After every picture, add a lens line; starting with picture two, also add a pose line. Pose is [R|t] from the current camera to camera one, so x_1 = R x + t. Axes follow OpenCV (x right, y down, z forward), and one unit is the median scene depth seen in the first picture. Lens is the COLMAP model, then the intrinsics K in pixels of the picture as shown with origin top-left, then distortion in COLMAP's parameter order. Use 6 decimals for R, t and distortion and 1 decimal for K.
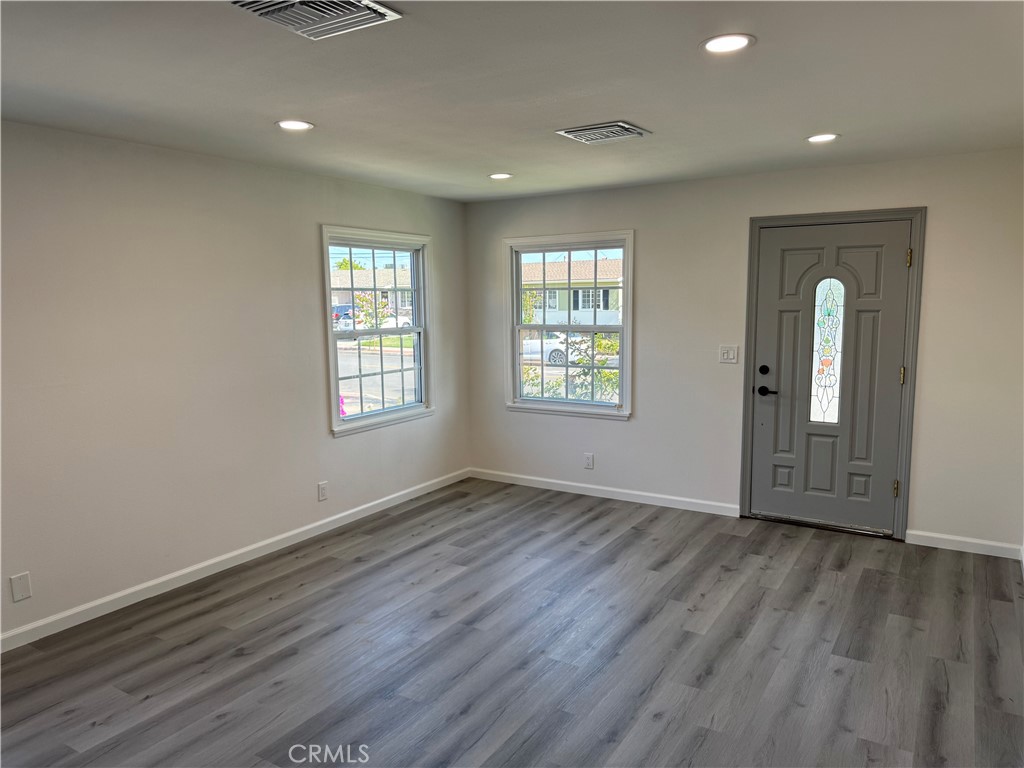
lens RADIAL K [[721.8, 0, 501.7], [0, 721.8, 387.9], [0, 0, 1]] dist [0.108996, -0.149727]
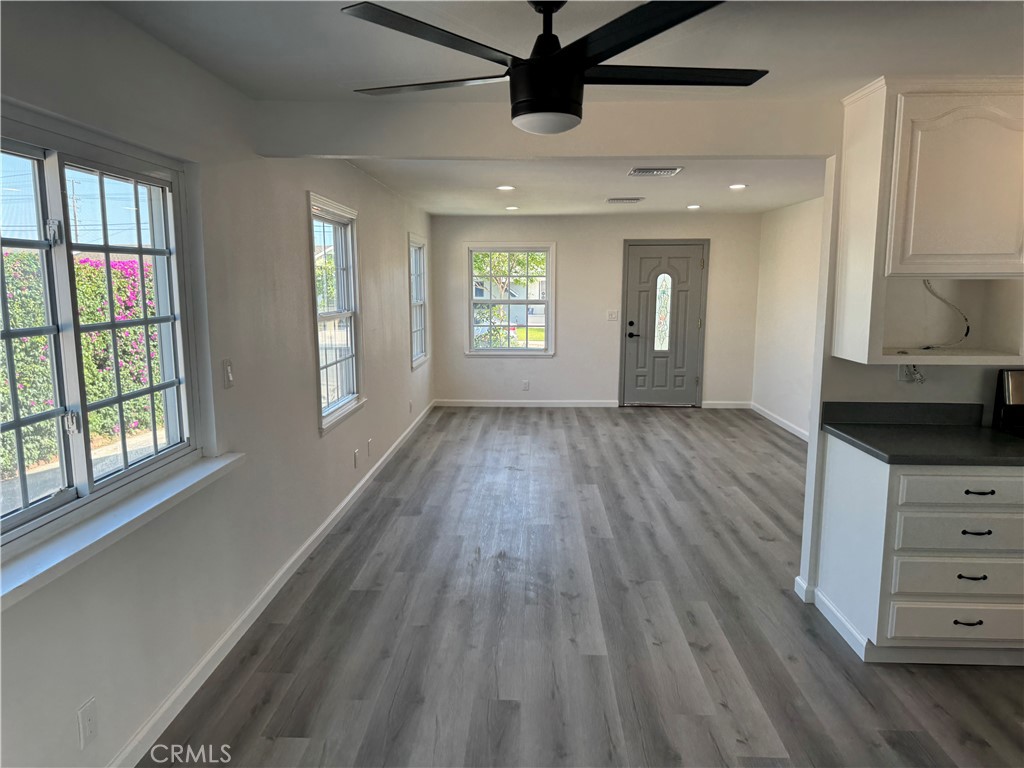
lens RADIAL K [[721.8, 0, 501.7], [0, 721.8, 387.9], [0, 0, 1]] dist [0.108996, -0.149727]
pose [[0.867249, -0.055546, 0.494767, -0.856048], [0.049815, 0.998451, 0.024775, 0.077680], [-0.495377, 0.003160, 0.868672, -0.424578]]
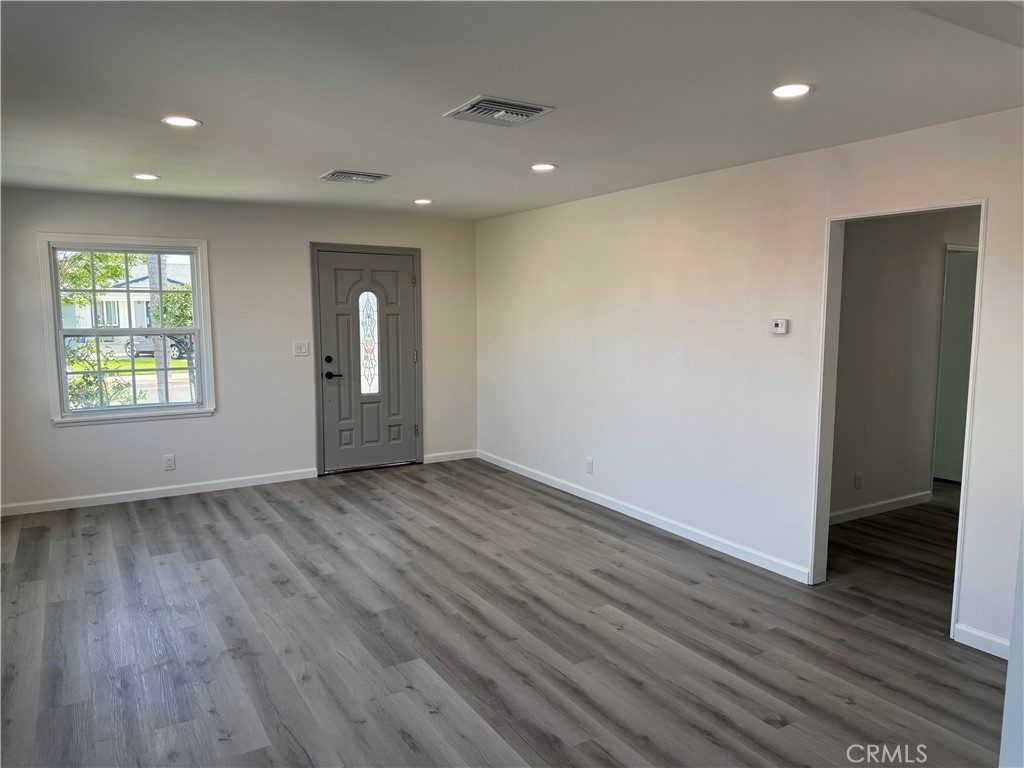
lens RADIAL K [[724.2, 0, 515.7], [0, 724.2, 387.5], [0, 0, 1]] dist [0.138471, -0.253520]
pose [[0.444176, -0.085297, 0.891870, -0.689312], [0.107507, 0.993339, 0.041460, 0.007831], [-0.889466, 0.077467, 0.450388, 0.120666]]
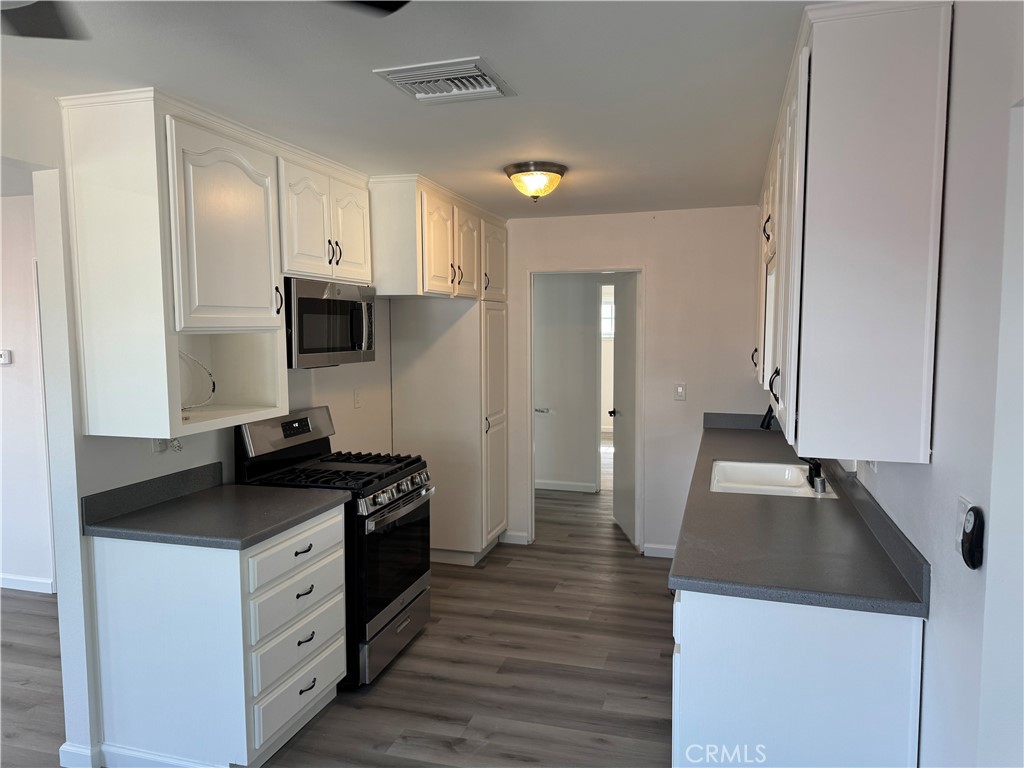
lens RADIAL K [[722.8, 0, 513.7], [0, 722.8, 388.1], [0, 0, 1]] dist [0.030373, -0.028597]
pose [[-0.271825, -0.065331, 0.960126, -0.818489], [0.133218, 0.985533, 0.104776, 0.033029], [-0.953081, 0.156387, -0.259190, -0.134410]]
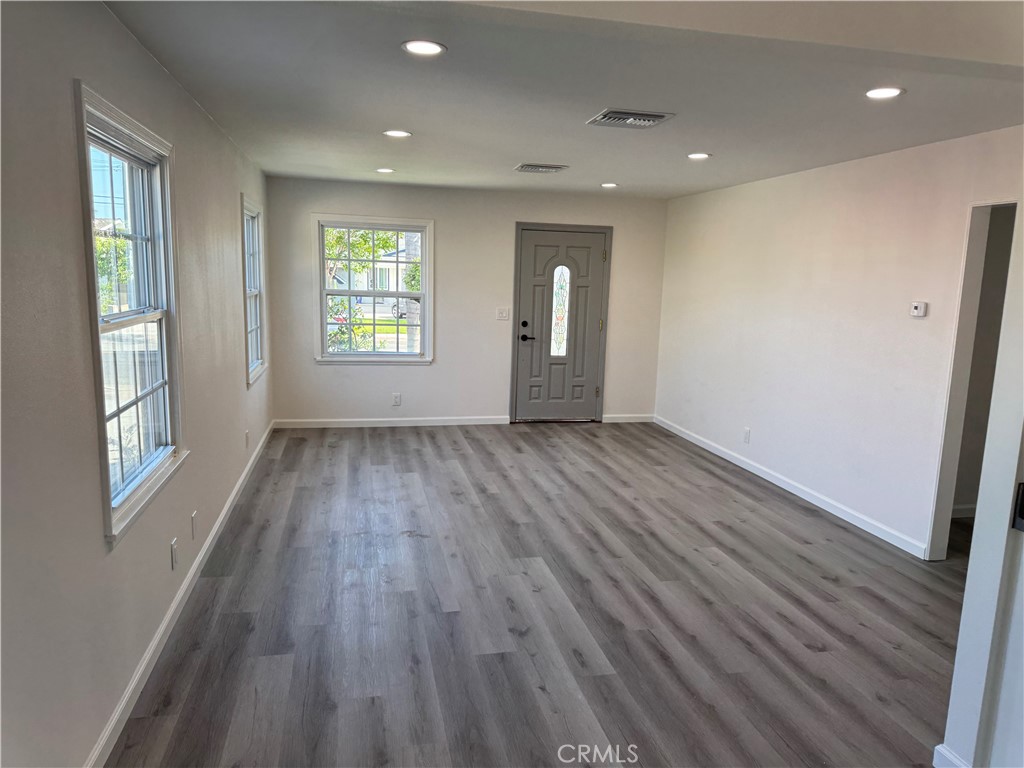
lens RADIAL K [[724.2, 0, 515.7], [0, 724.2, 387.5], [0, 0, 1]] dist [0.138471, -0.253520]
pose [[0.708373, -0.071684, 0.702189, -0.751000], [0.049537, 0.997426, 0.051850, 0.029657], [-0.704098, -0.001944, 0.710100, -0.060725]]
